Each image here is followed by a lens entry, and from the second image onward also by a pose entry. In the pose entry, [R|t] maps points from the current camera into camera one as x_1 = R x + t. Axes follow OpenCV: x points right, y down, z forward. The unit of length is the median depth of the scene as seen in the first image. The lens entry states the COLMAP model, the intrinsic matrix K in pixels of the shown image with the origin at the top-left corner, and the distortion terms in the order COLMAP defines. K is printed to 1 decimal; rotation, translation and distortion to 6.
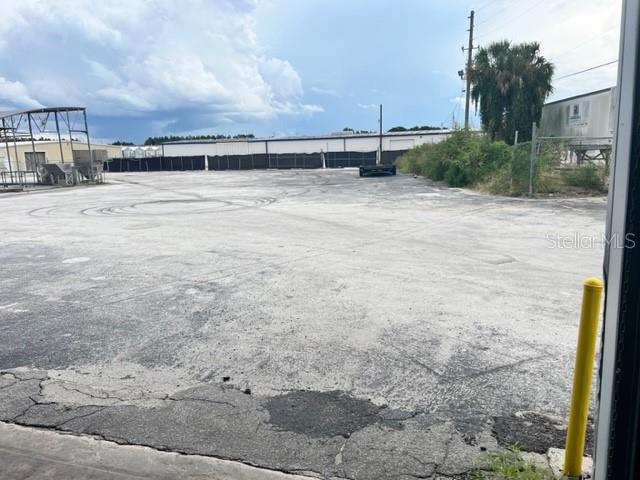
lens RADIAL K [[472.0, 0, 317.0], [0, 472.0, 233.5], [0, 0, 1]] dist [0.050527, -0.066500]
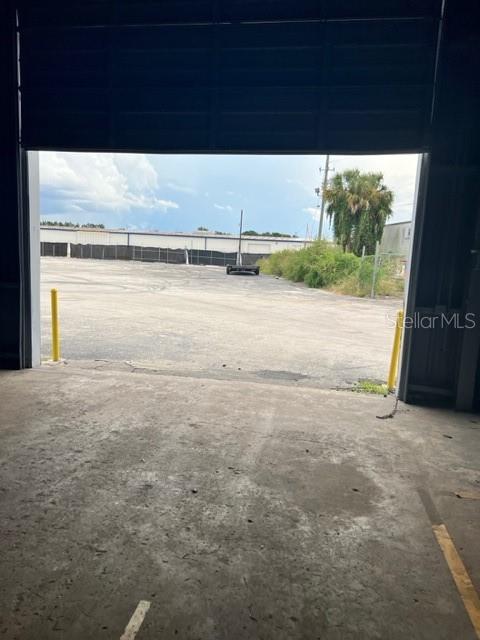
lens RADIAL K [[472.0, 0, 240.0], [0, 472.0, 320.0], [0, 0, 1]] dist [0.050527, -0.066500]
pose [[0.985728, 0.059655, 0.157424, -0.043646], [-0.055498, 0.997987, -0.030674, 0.017637], [-0.158937, 0.021500, 0.987055, -0.089188]]
